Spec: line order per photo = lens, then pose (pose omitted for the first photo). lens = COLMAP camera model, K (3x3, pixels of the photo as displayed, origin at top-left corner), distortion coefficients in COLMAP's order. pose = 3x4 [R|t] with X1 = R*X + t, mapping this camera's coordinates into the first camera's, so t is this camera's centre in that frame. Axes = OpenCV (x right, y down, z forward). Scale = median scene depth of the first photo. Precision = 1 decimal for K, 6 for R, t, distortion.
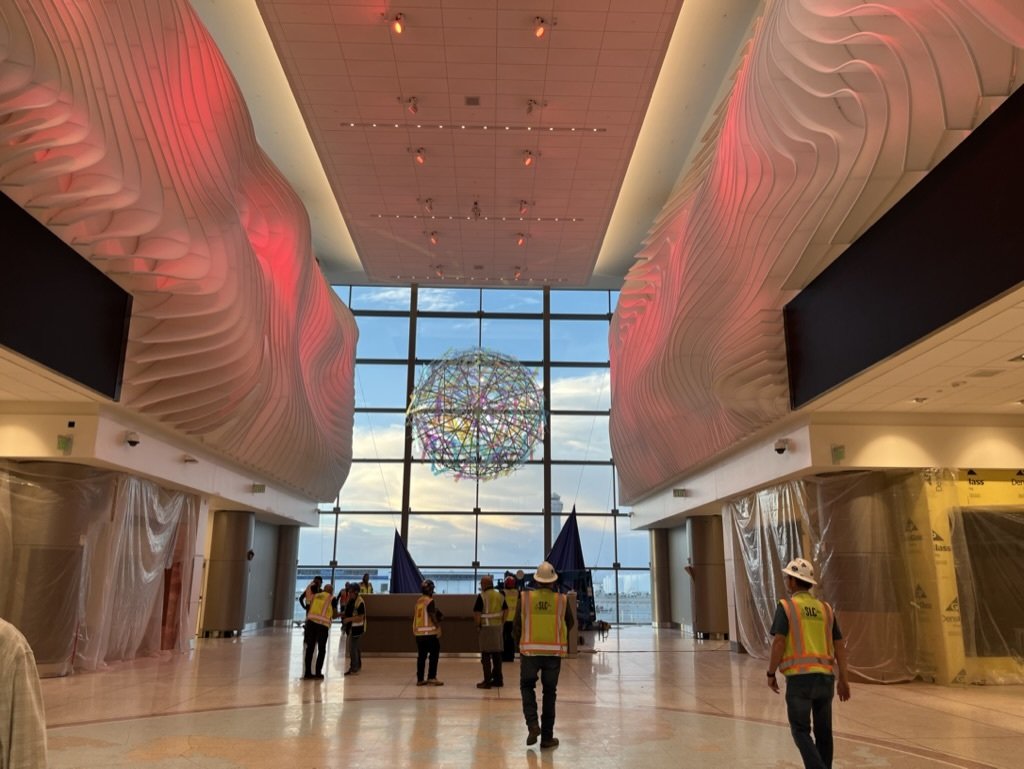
lens RADIAL K [[771.3, 0, 515.1], [0, 771.3, 375.6], [0, 0, 1]] dist [0.005596, 0.003564]
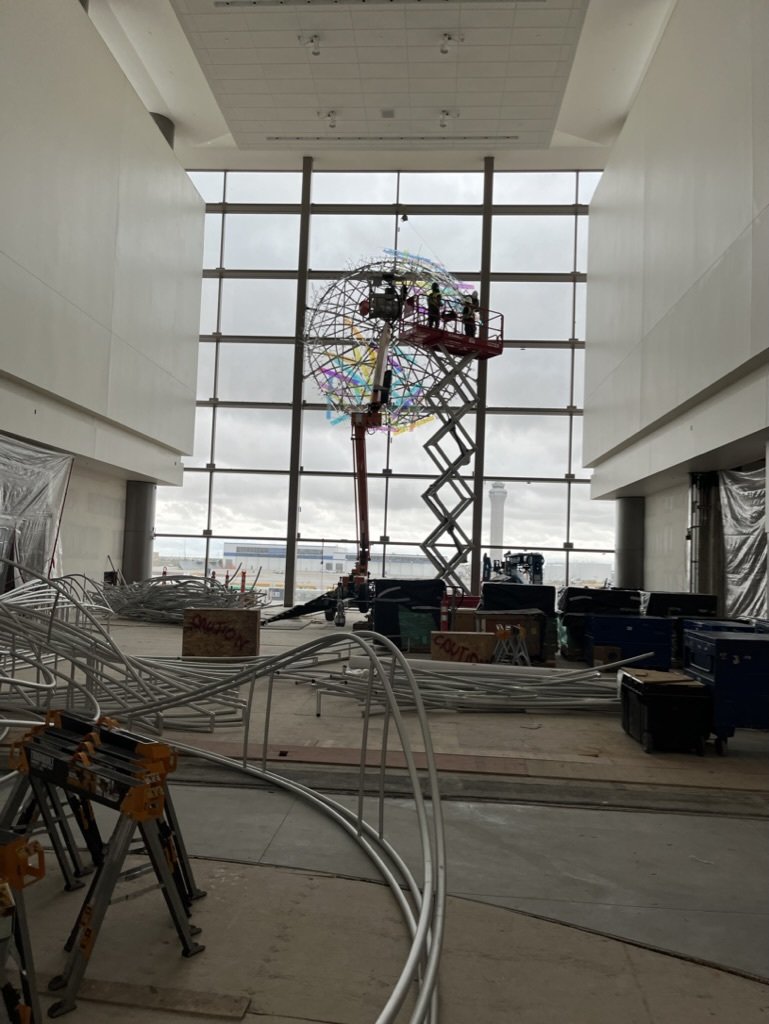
lens RADIAL K [[771.3, 0, 376.7], [0, 771.3, 529.9], [0, 0, 1]] dist [0.005596, 0.003564]
pose [[0.994230, 0.027628, -0.103648, 0.022152], [-0.004722, 0.976596, 0.215032, 0.065696], [0.107163, -0.213302, 0.971091, 0.235062]]
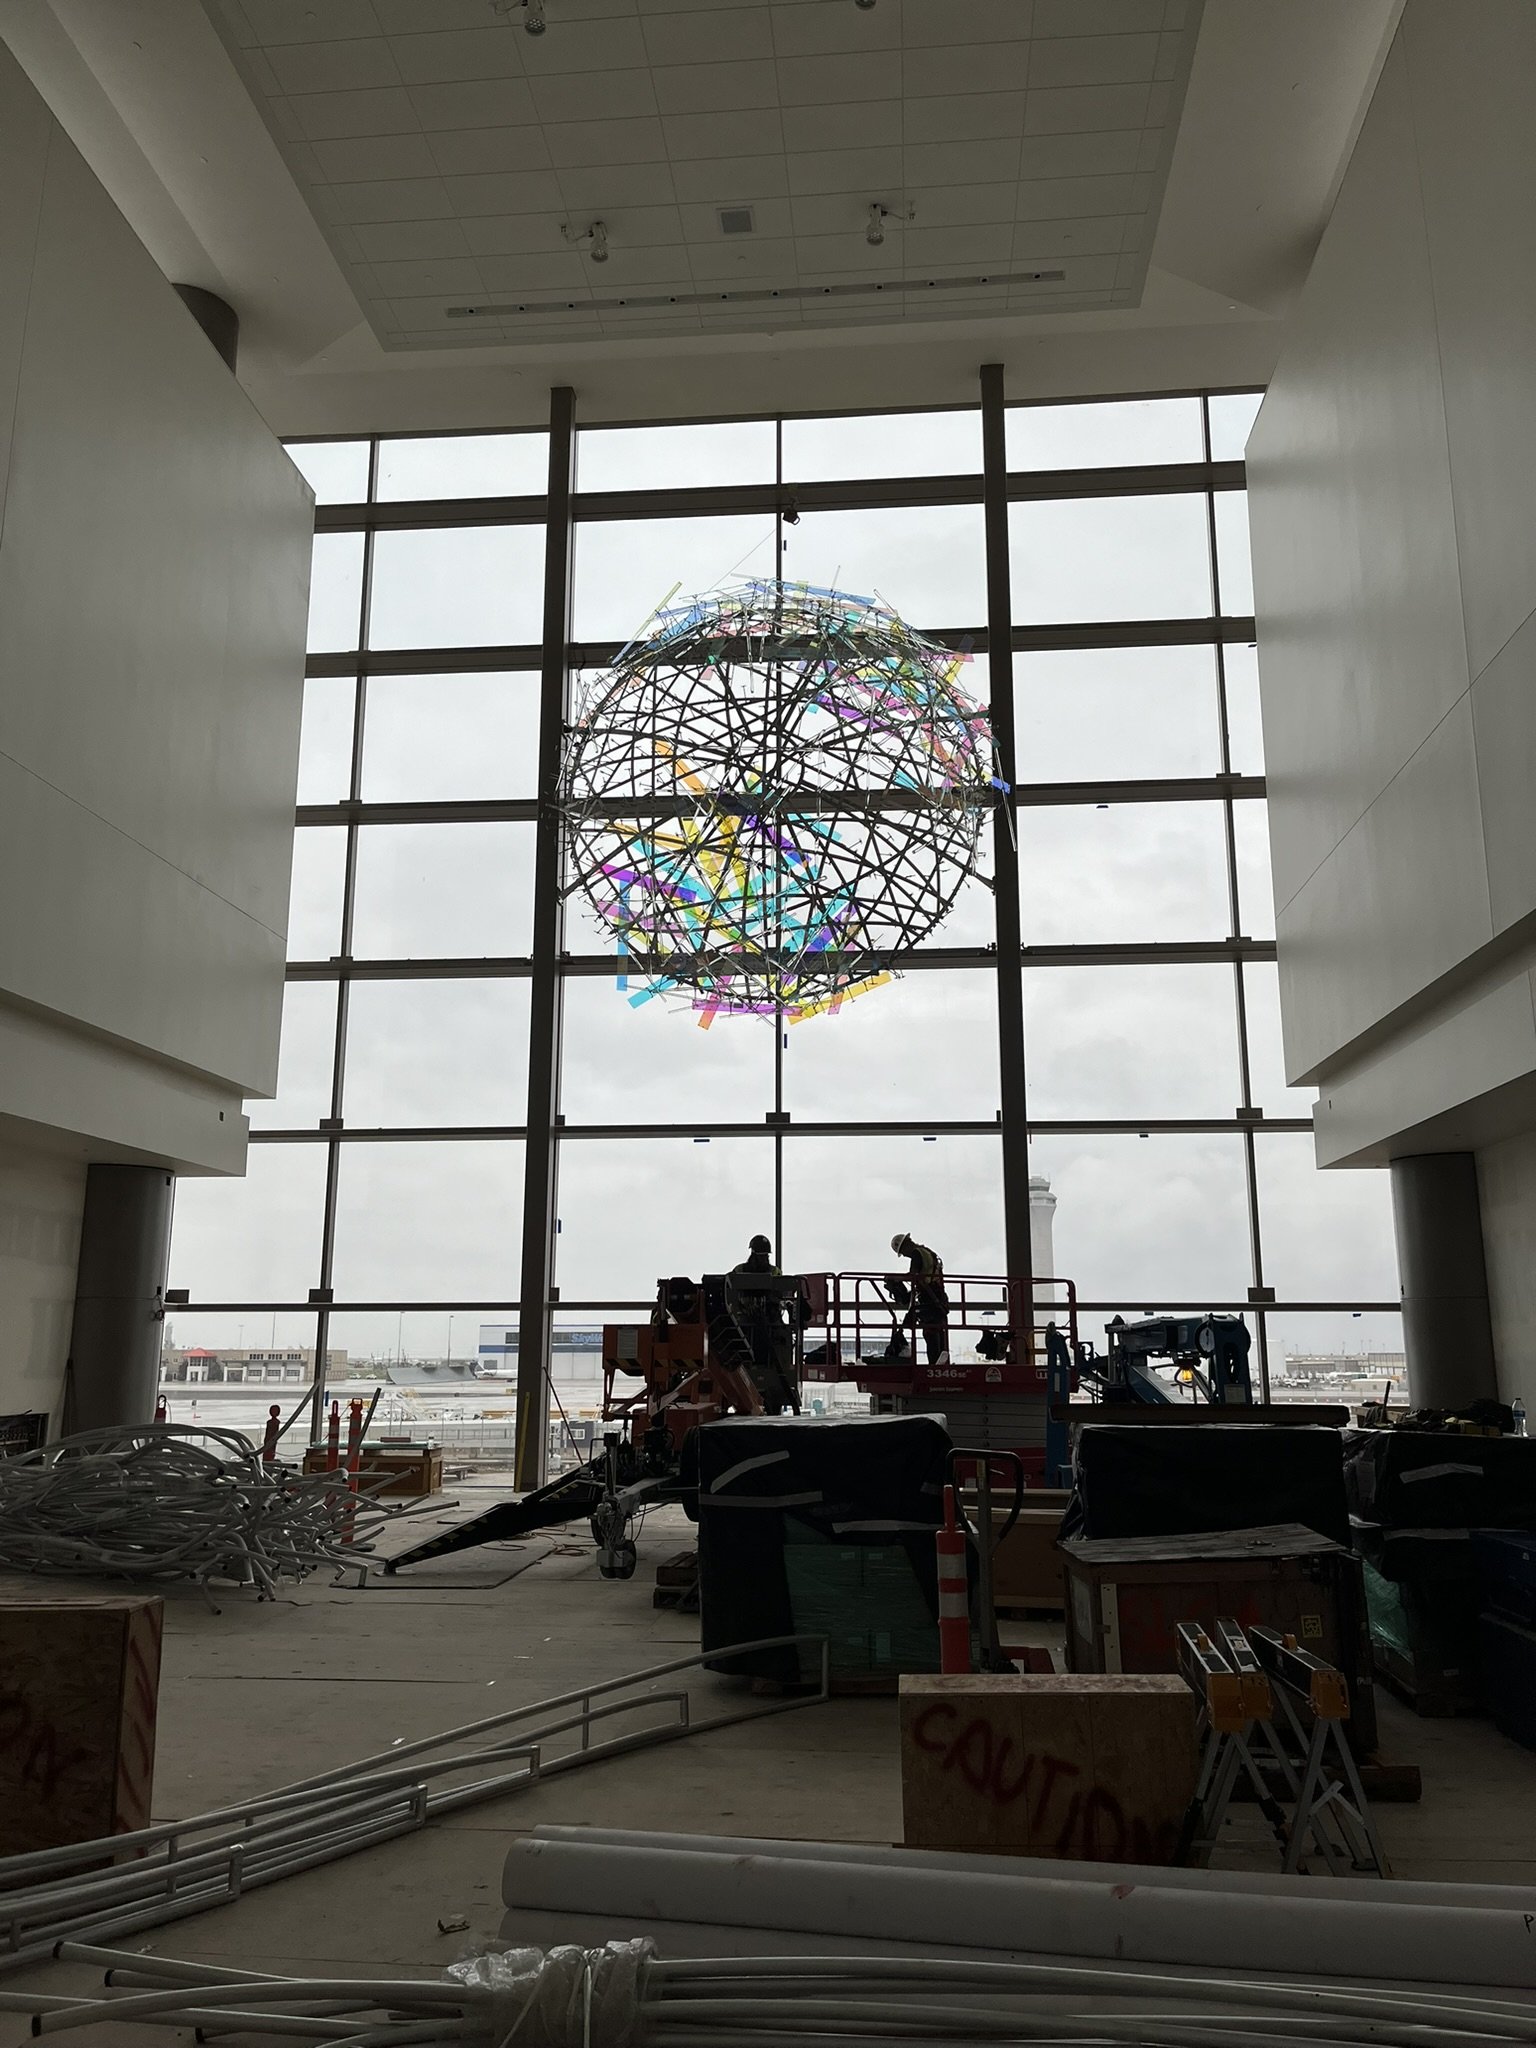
lens RADIAL K [[1542.7, 0, 762.2], [0, 1542.7, 1042.2], [0, 0, 1]] dist [0.005596, 0.003564]
pose [[0.992117, -0.028407, -0.122052, 0.019184], [0.035743, 0.997656, 0.058347, 0.108461], [0.120109, -0.062249, 0.990807, 0.402056]]
